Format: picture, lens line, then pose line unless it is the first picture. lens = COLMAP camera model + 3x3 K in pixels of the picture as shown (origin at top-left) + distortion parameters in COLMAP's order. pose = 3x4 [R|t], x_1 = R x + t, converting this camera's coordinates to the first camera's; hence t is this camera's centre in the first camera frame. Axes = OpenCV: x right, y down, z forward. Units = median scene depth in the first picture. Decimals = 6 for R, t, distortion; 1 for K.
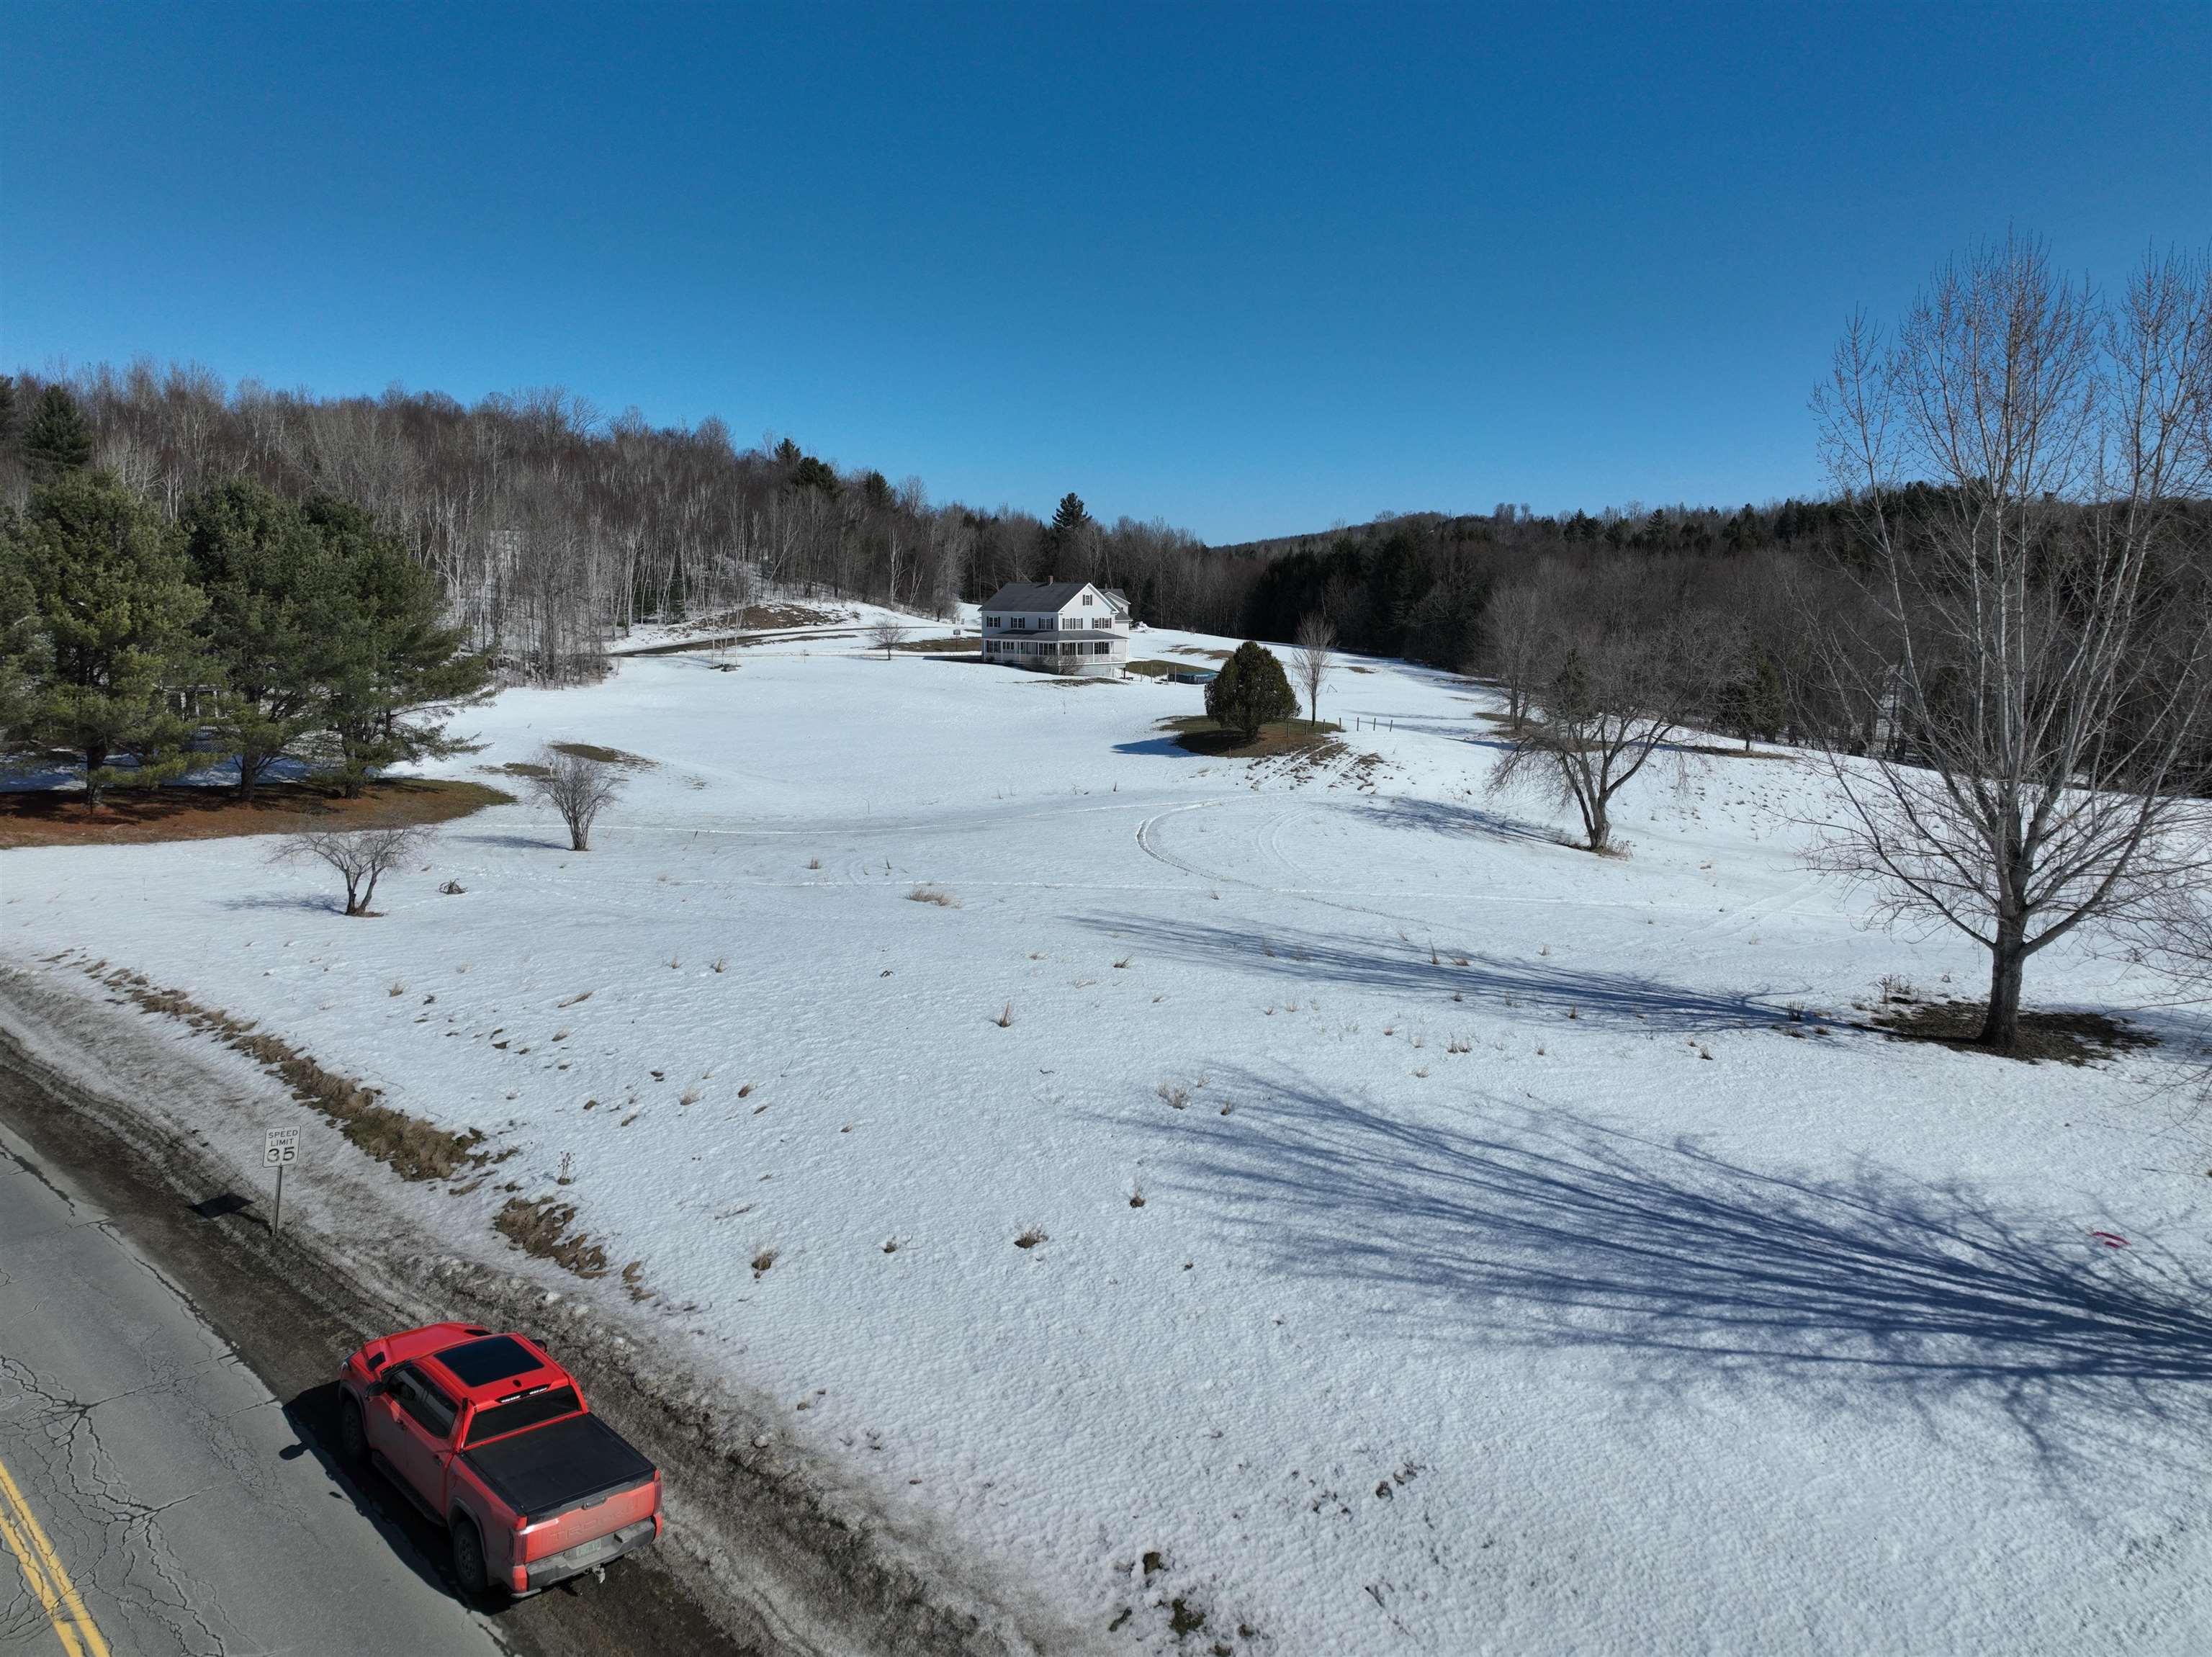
lens RADIAL K [[1553.0, 0, 1104.8], [0, 1553.0, 832.1], [0, 0, 1]] dist [0.000054, 0.012313]
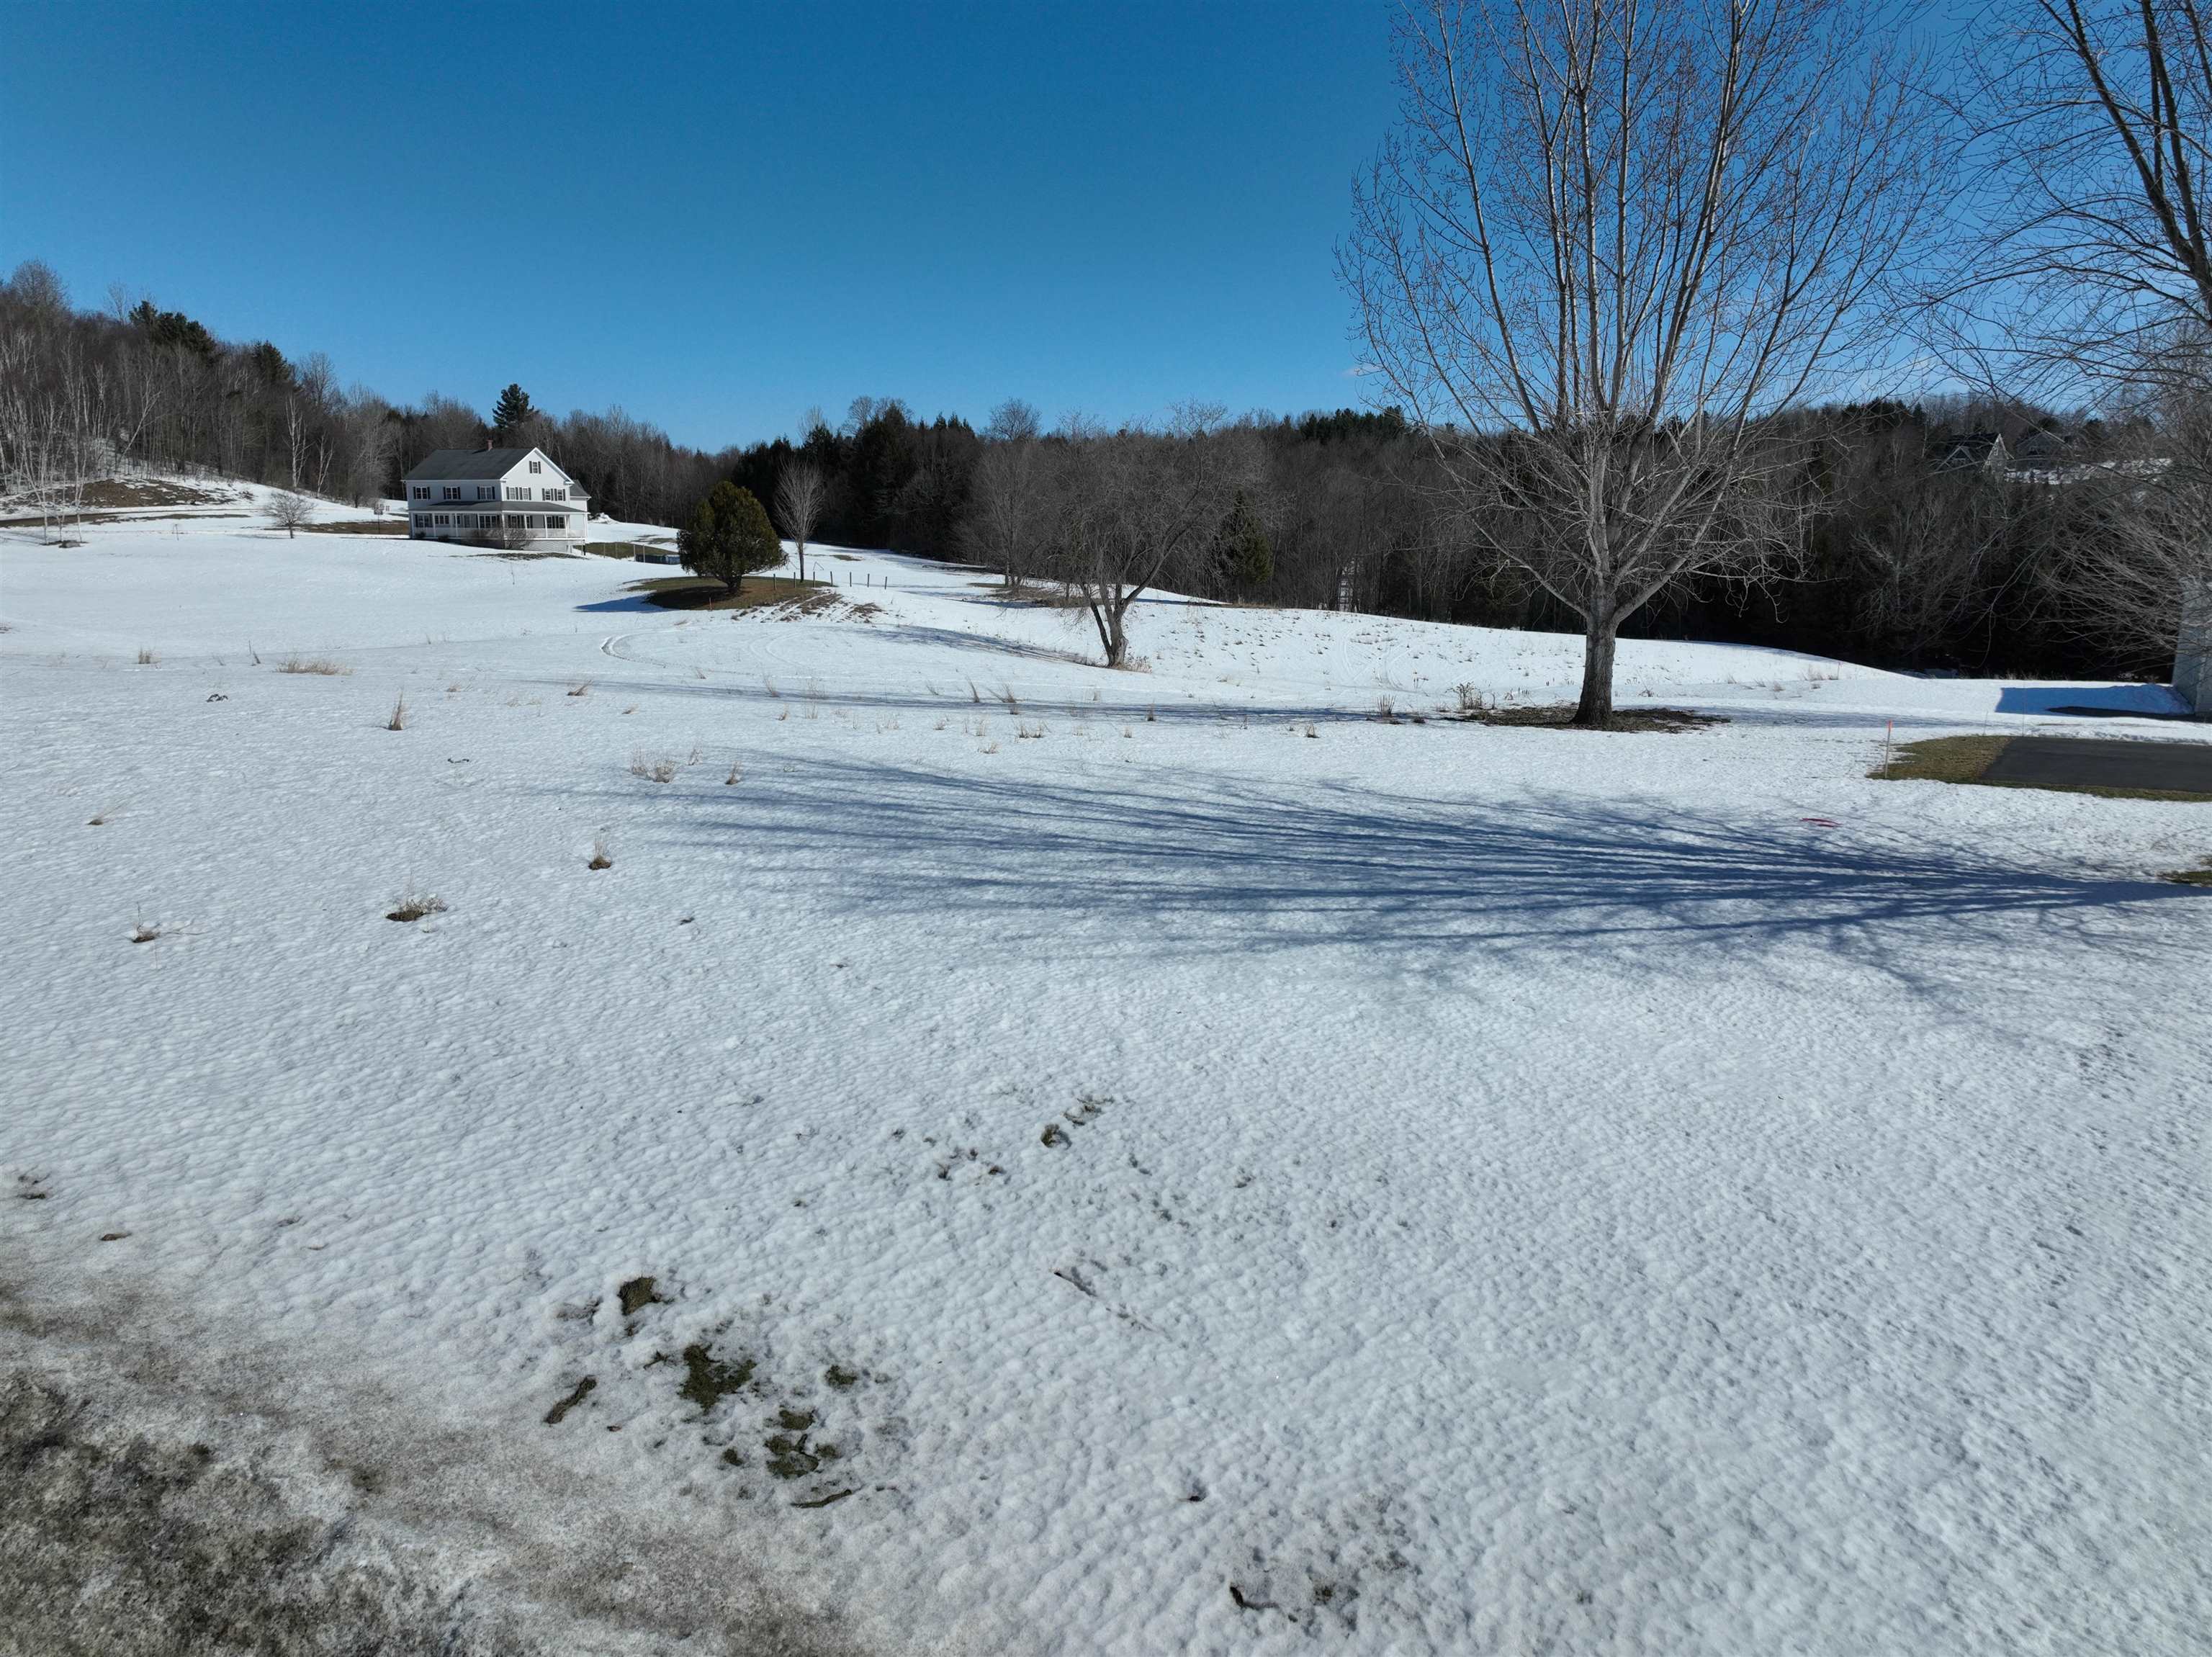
lens RADIAL K [[1553.0, 0, 1105.5], [0, 1553.0, 831.6], [0, 0, 1]] dist [0.000054, 0.012313]
pose [[0.946128, -0.059346, 0.318307, 0.008457], [0.046680, 0.997790, 0.047281, 0.115138], [-0.320409, -0.029876, 0.946808, 0.182950]]
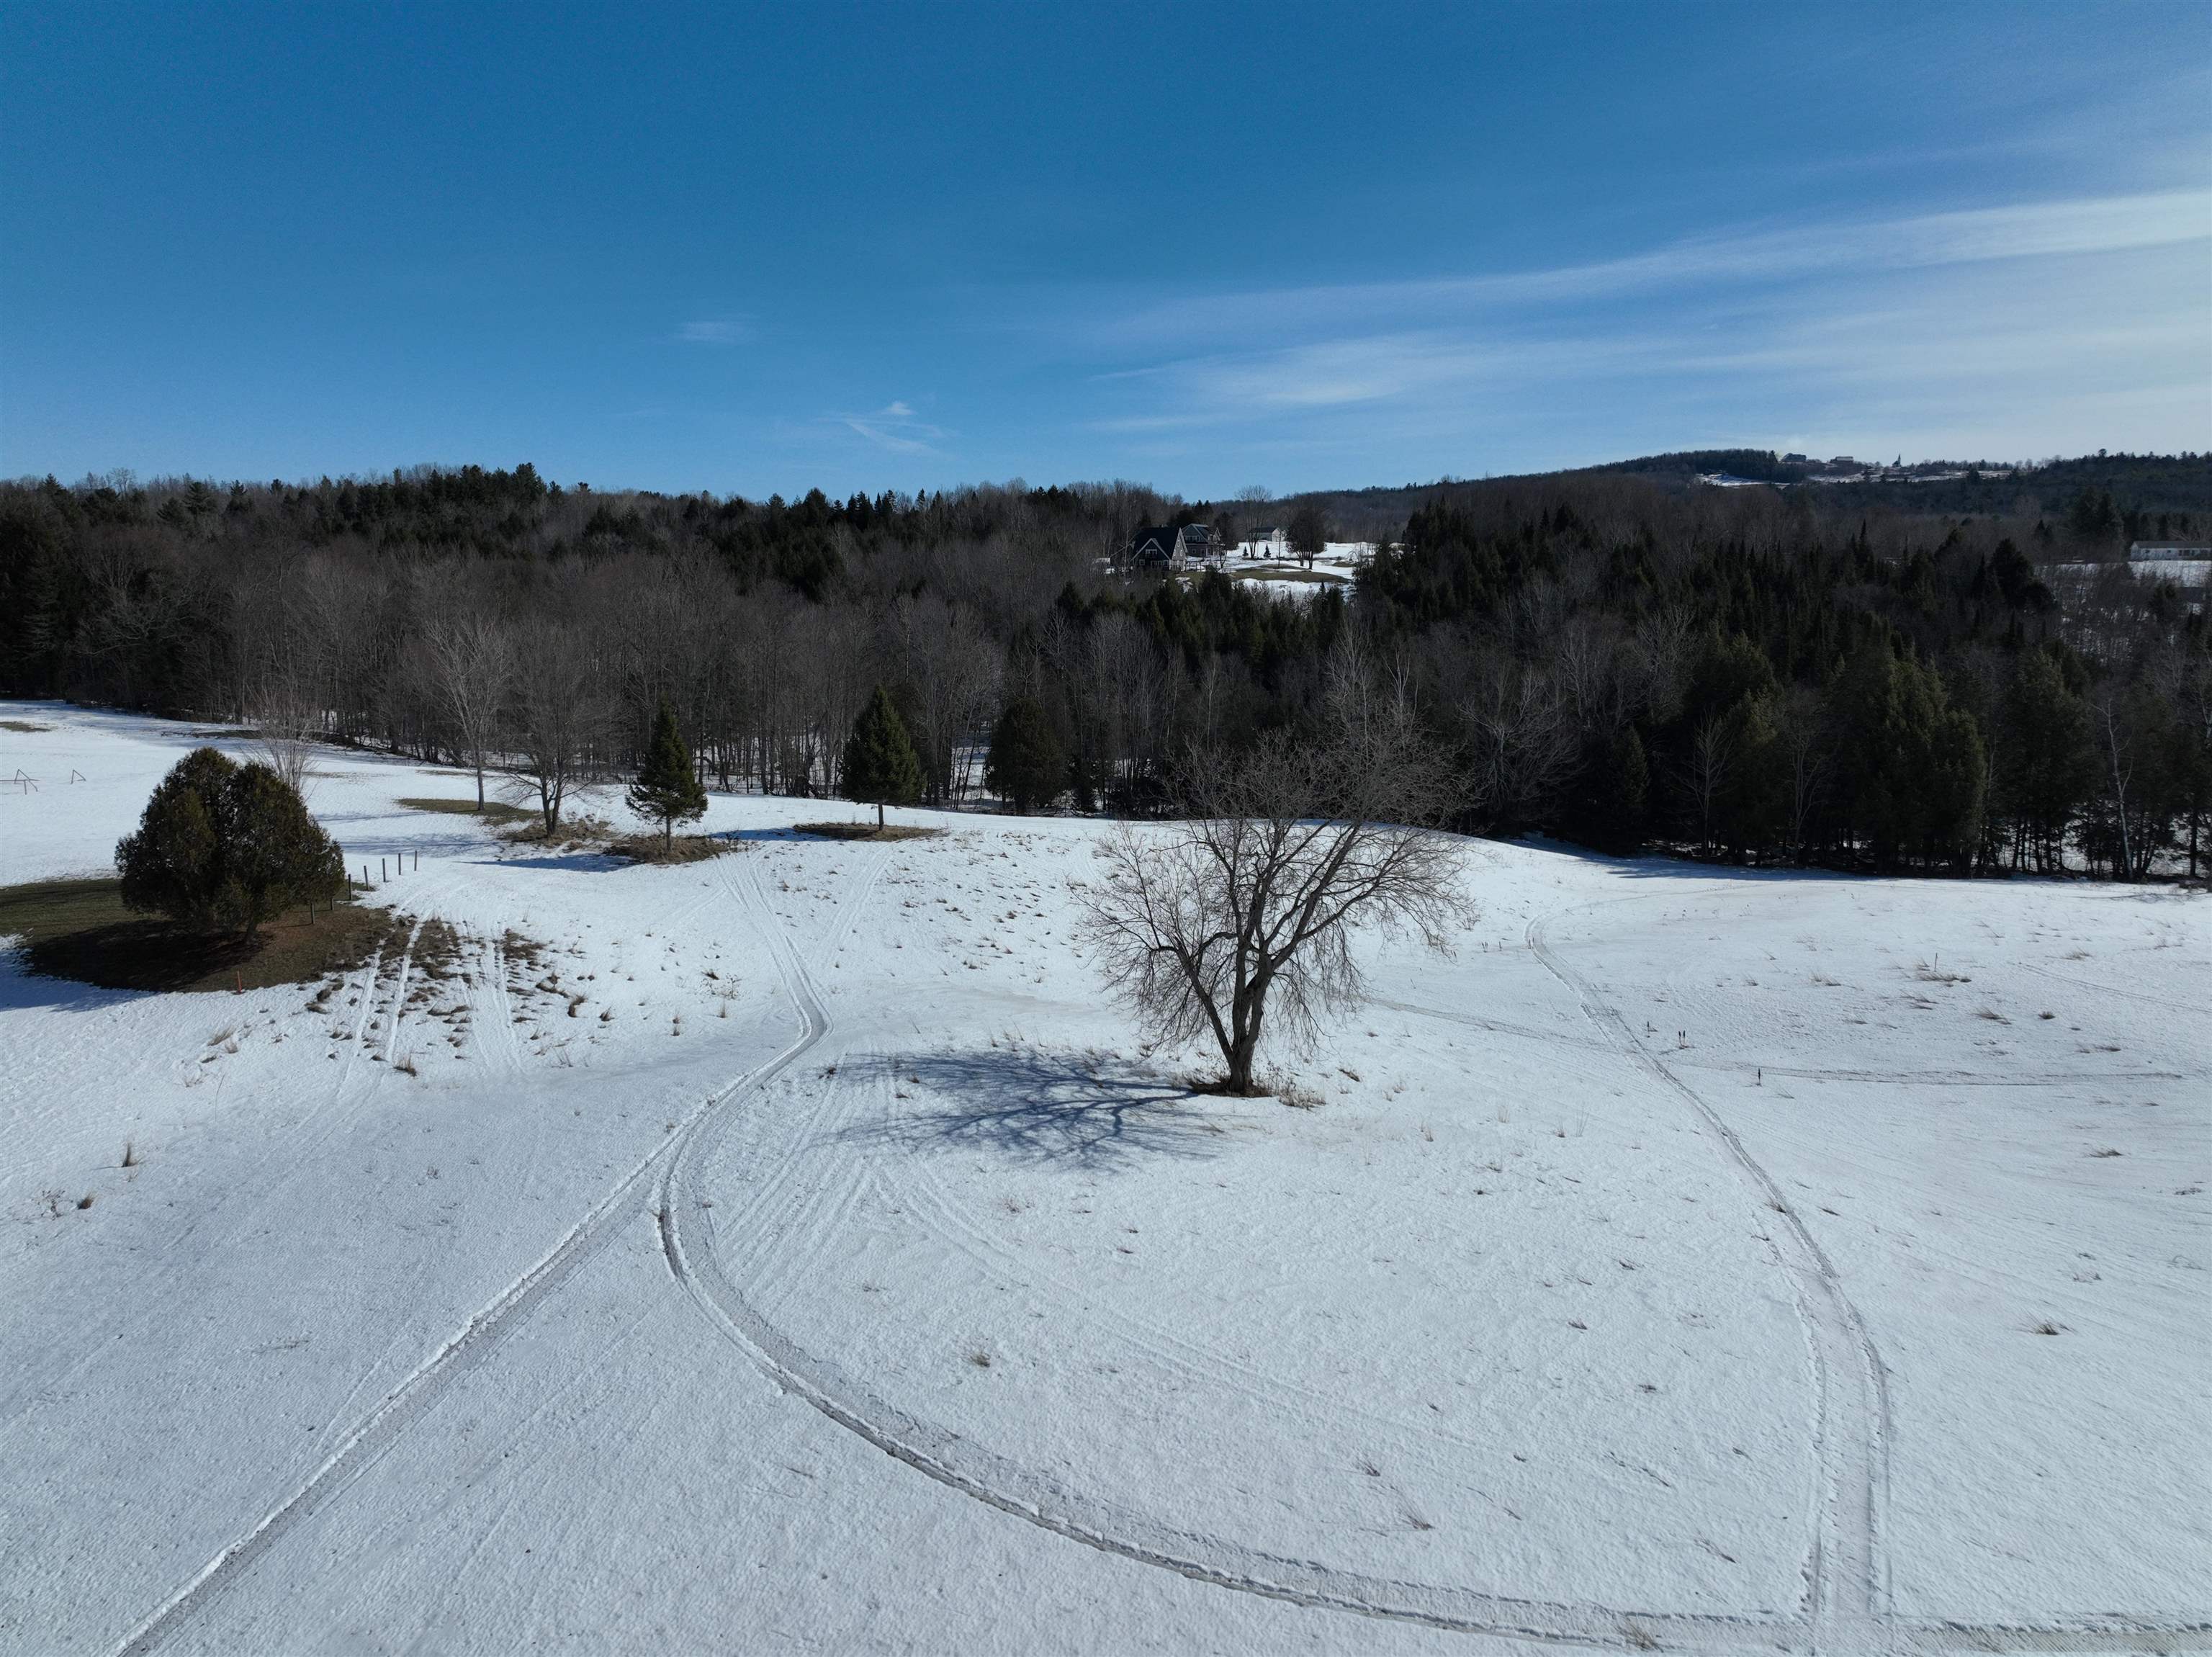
lens RADIAL K [[1553.0, 0, 1106.6], [0, 1553.0, 818.4], [0, 0, 1]] dist [0.000054, 0.012313]
pose [[0.606190, -0.124514, 0.785513, -0.324236], [0.119997, 0.990681, 0.064432, -0.244584], [-0.786215, 0.055202, 0.615482, 1.141525]]
